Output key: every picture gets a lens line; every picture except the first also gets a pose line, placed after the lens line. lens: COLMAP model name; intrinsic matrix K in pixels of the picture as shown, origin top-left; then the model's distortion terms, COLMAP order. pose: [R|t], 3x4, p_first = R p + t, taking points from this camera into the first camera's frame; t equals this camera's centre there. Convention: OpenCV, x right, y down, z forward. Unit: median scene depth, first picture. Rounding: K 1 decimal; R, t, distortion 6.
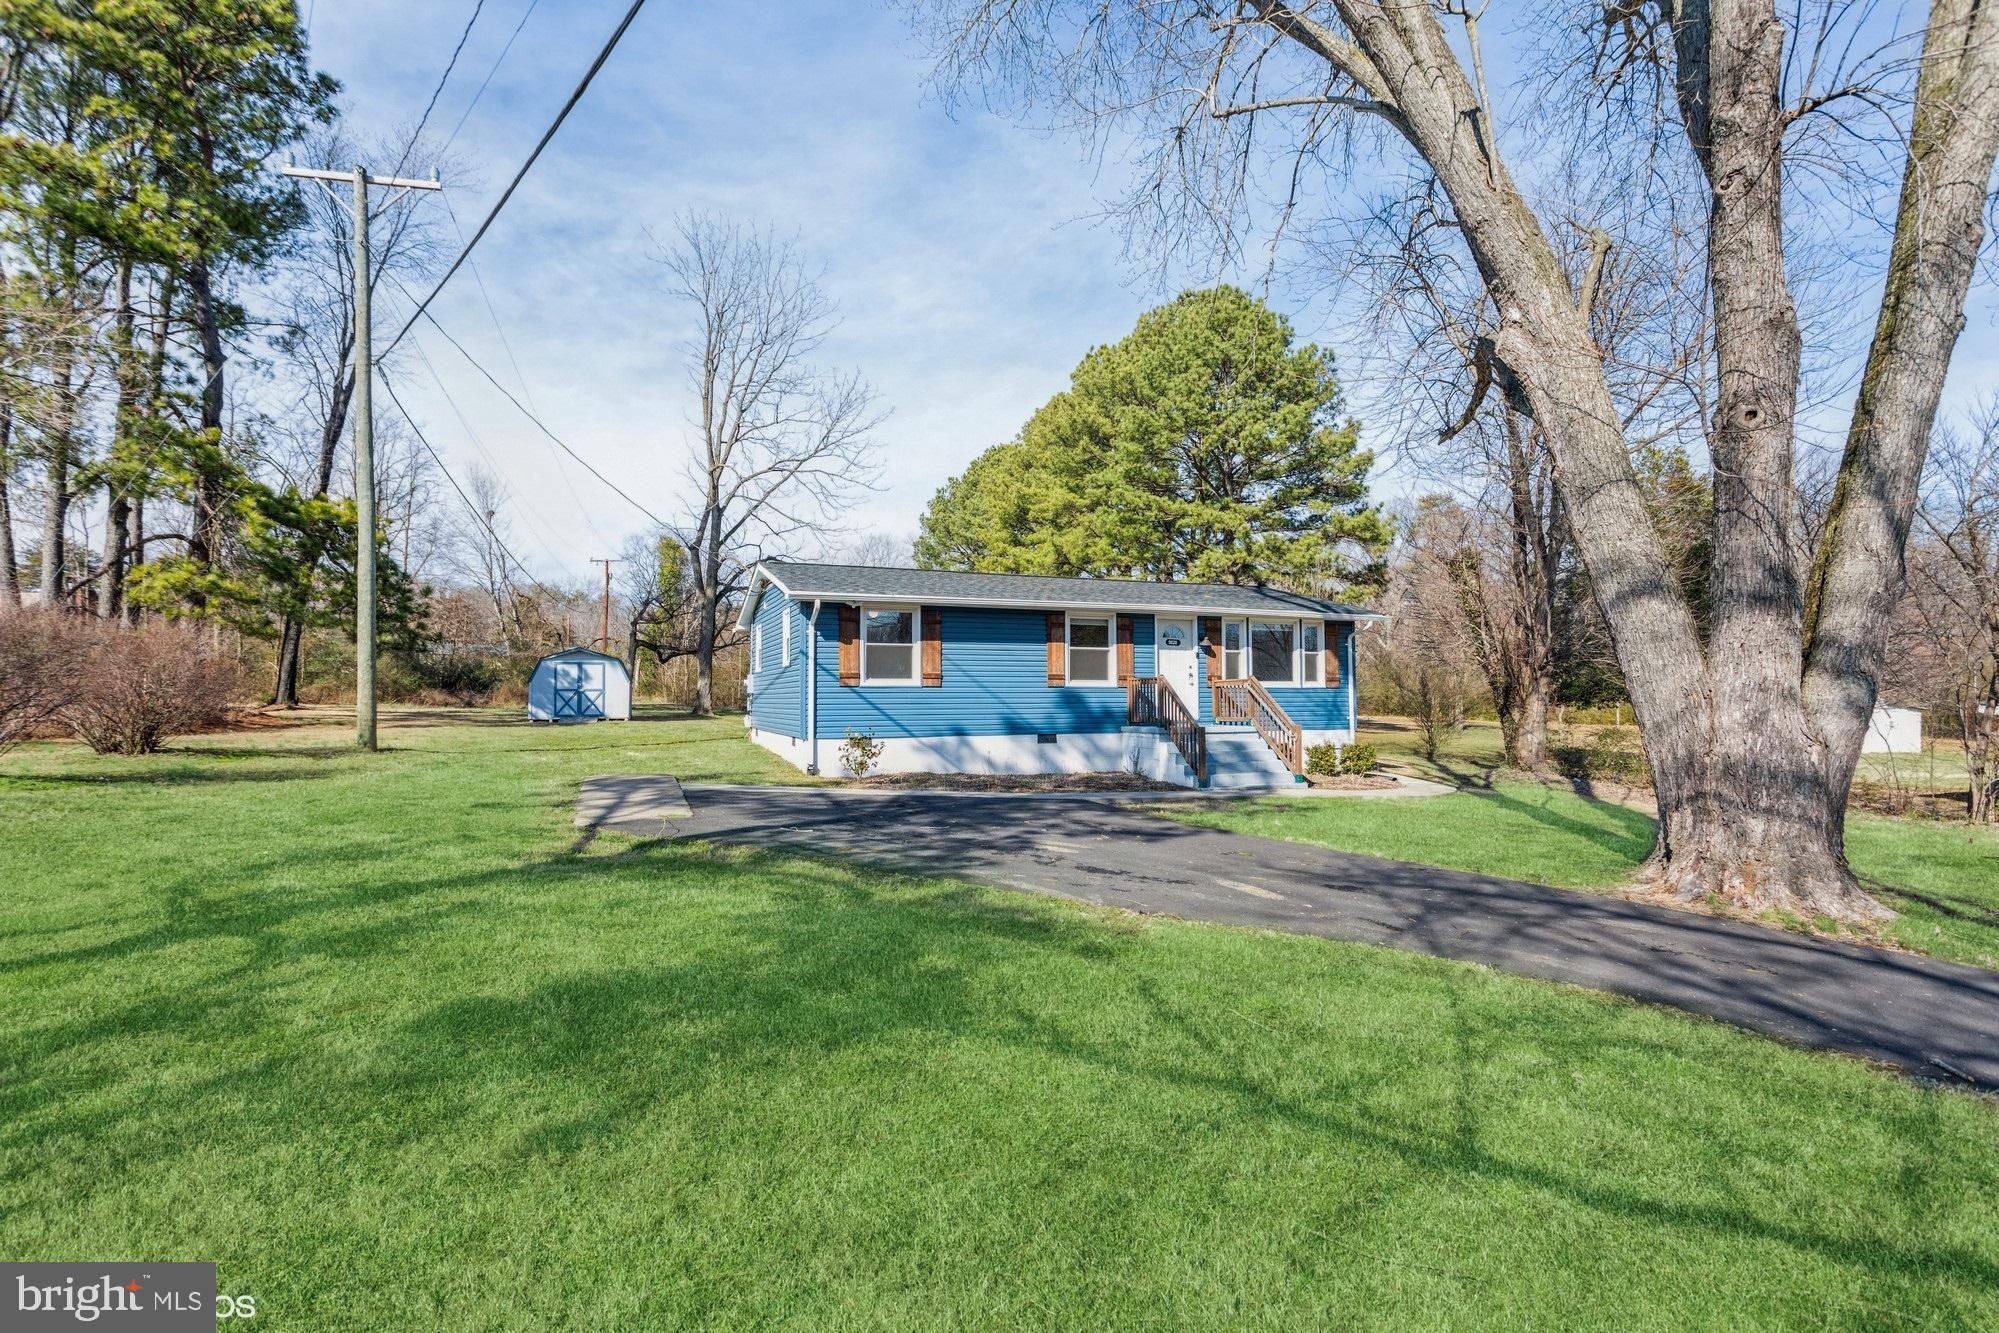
lens RADIAL K [[954.2, 0, 1006.0], [0, 954.2, 681.7], [0, 0, 1]] dist [-0.000758, 0.003793]
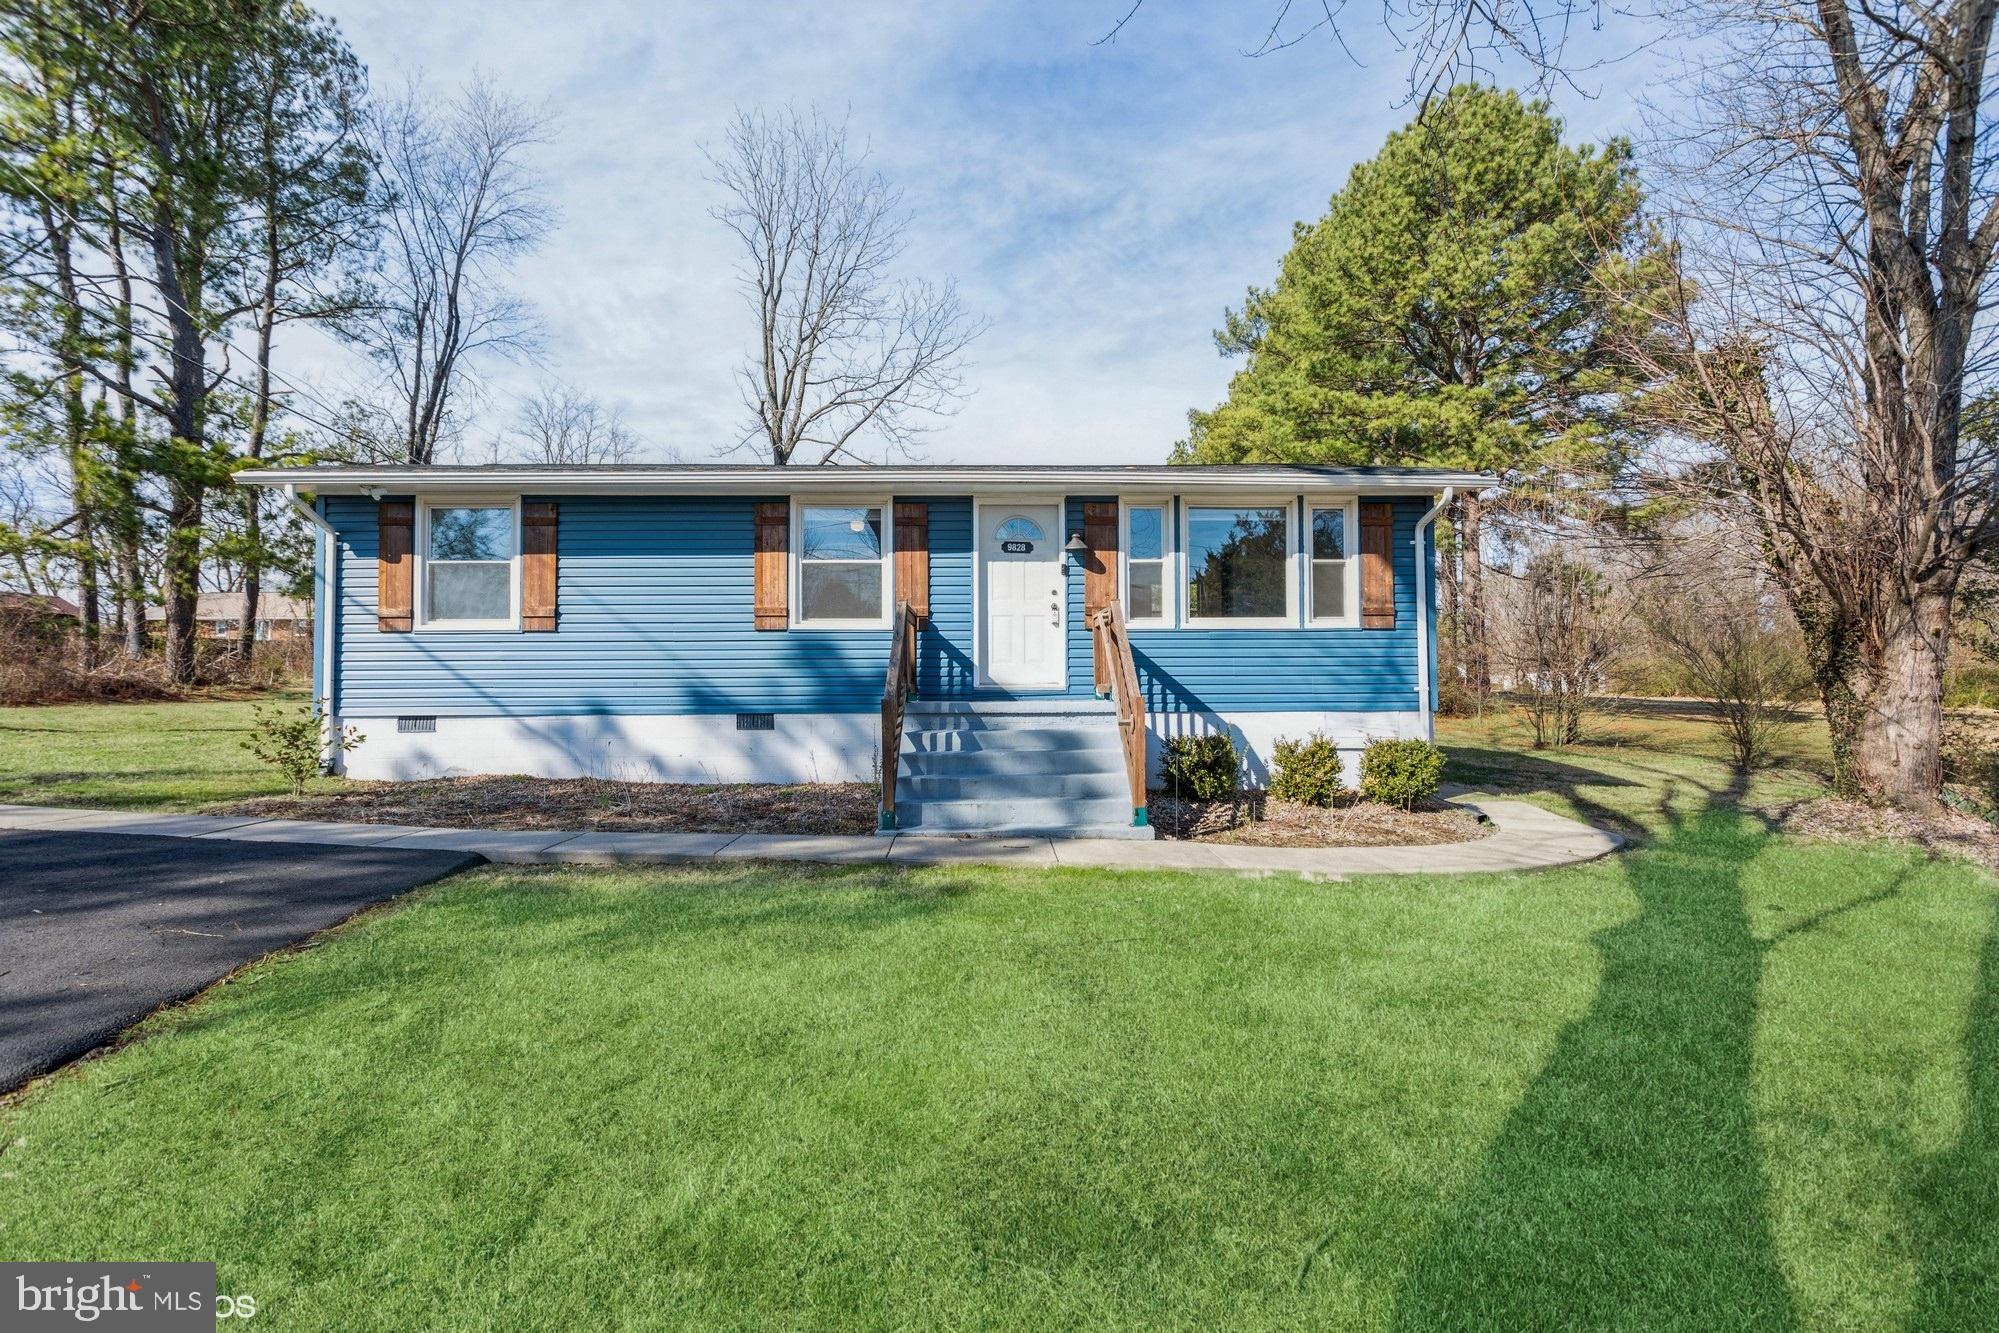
lens RADIAL K [[954.2, 0, 1011.5], [0, 954.2, 669.3], [0, 0, 1]] dist [-0.000758, 0.003793]
pose [[0.935067, -0.009486, -0.354345, 0.355827], [0.009062, 0.999955, -0.002855, 0.028960], [0.354356, -0.000541, 0.935110, 0.481363]]
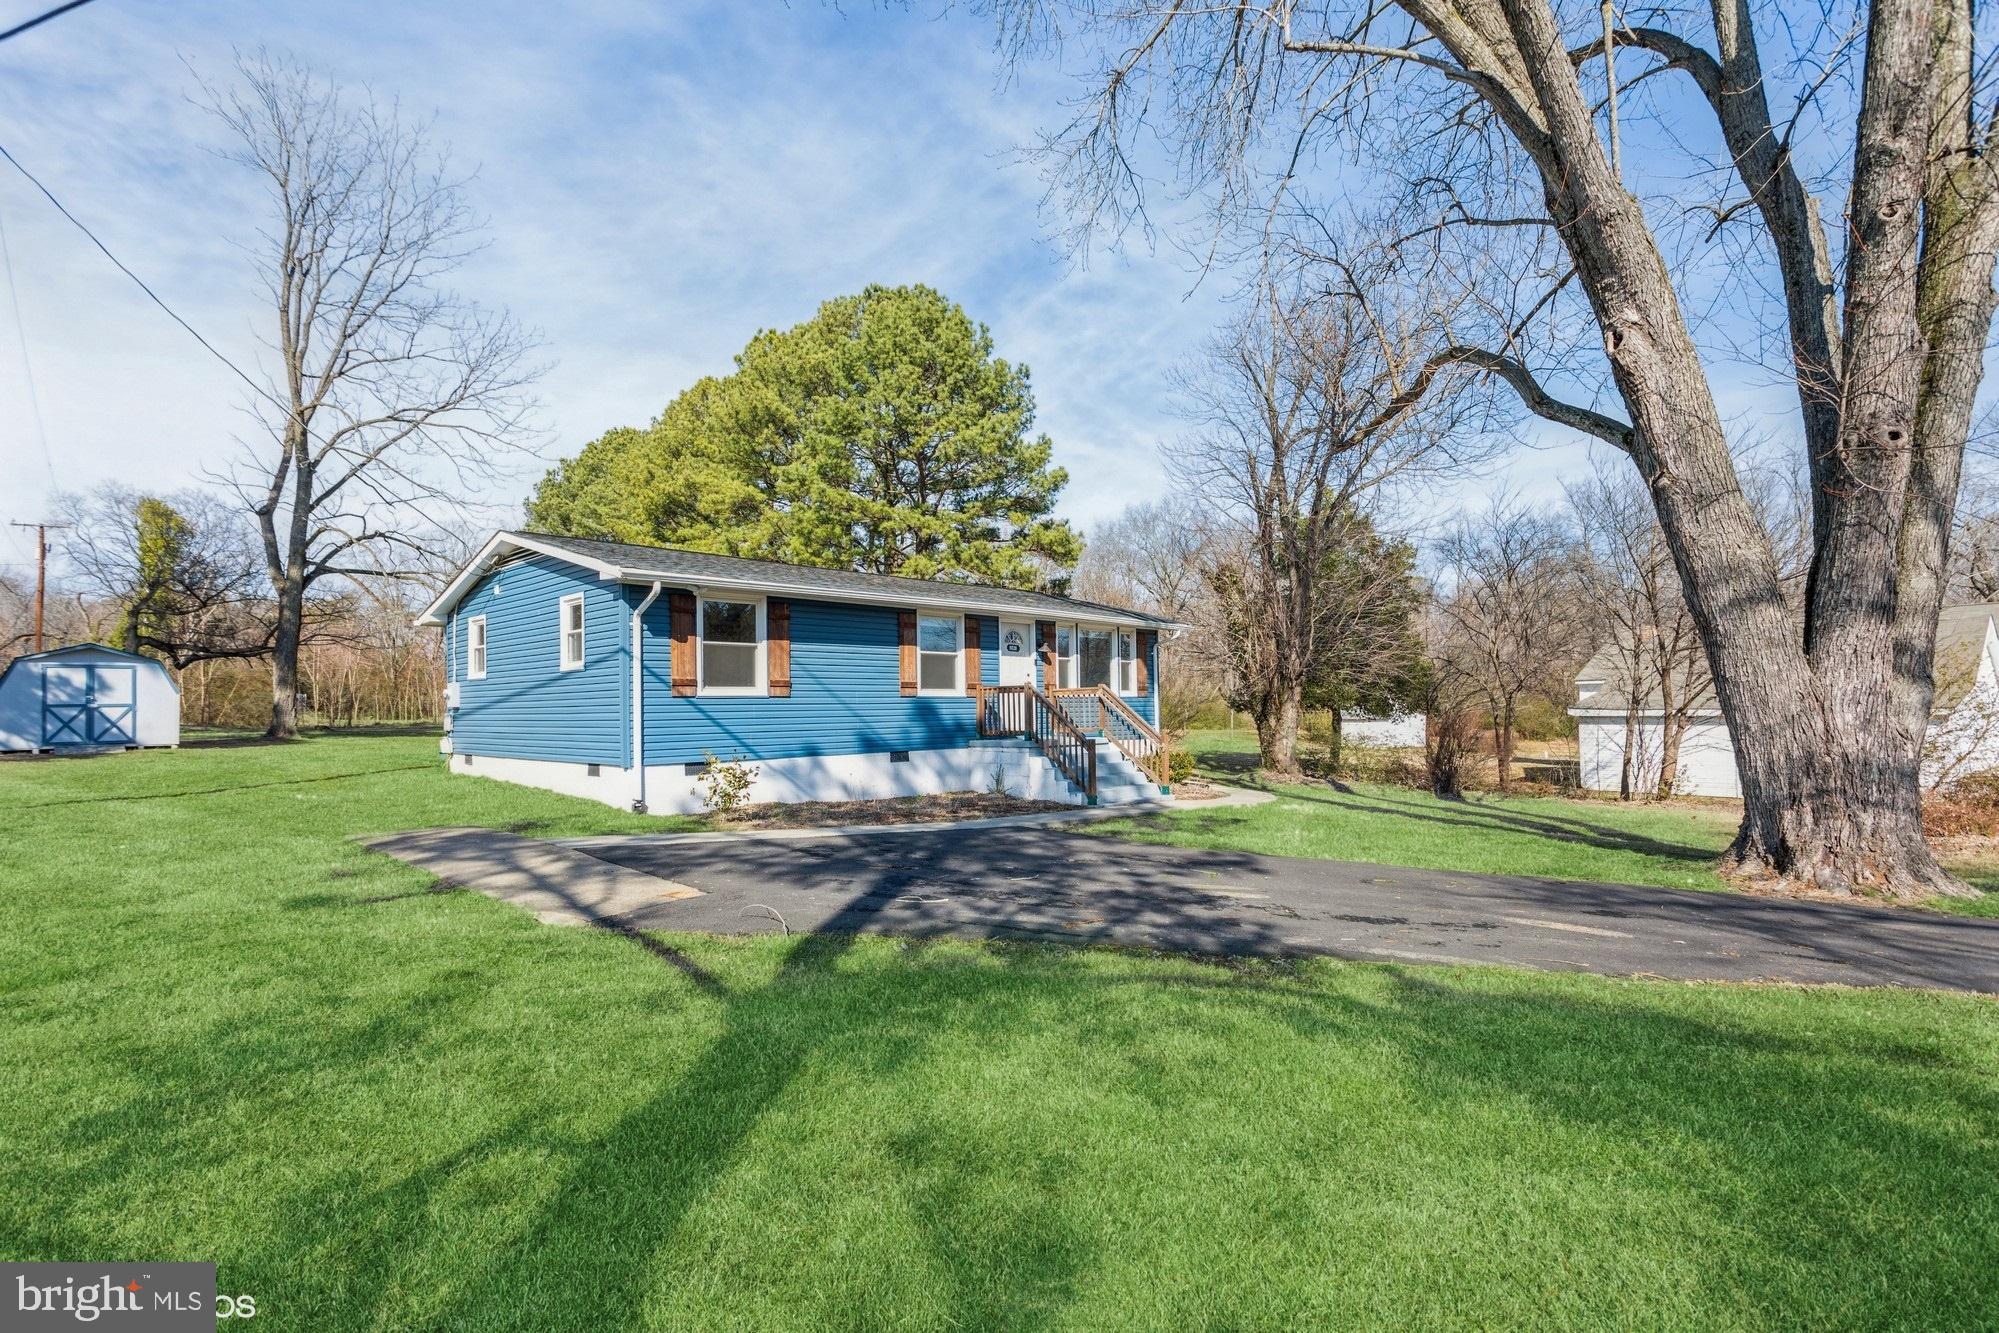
lens RADIAL K [[954.2, 0, 1005.2], [0, 954.2, 700.3], [0, 0, 1]] dist [-0.000758, 0.003793]
pose [[0.909815, -0.005545, 0.414977, -0.209867], [0.002643, 0.999968, 0.007569, 0.002367], [-0.415006, -0.005789, 0.909800, 0.161859]]
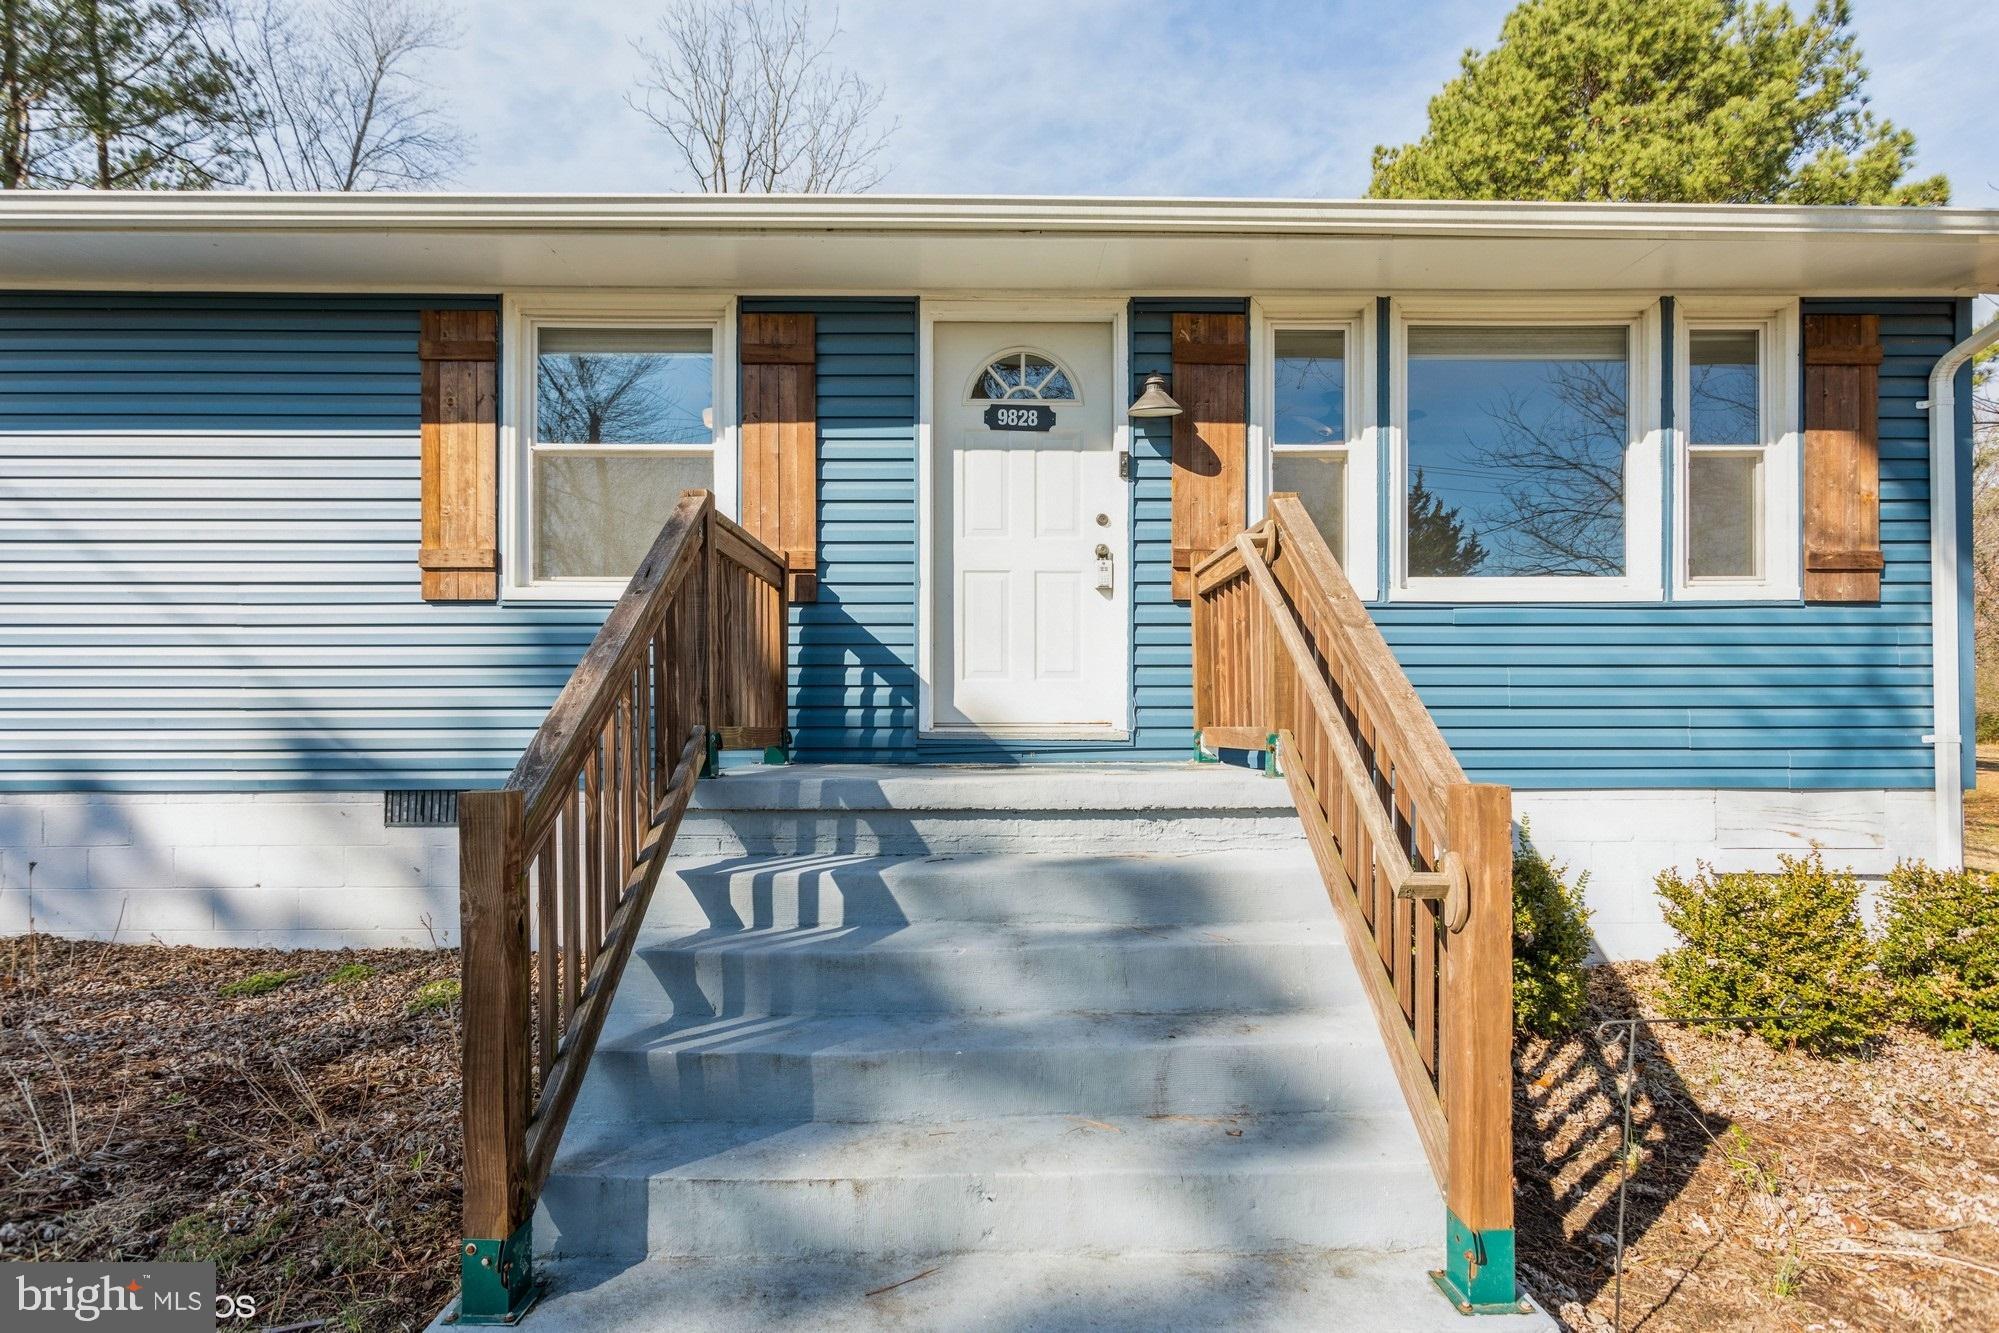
lens RADIAL K [[954.2, 0, 1010.0], [0, 954.2, 732.7], [0, 0, 1]] dist [-0.000758, 0.003793]
pose [[0.929597, 0.004457, -0.368550, 0.256564], [0.006272, 0.999591, 0.027907, 0.030930], [0.368523, -0.028253, 0.929189, 0.756322]]
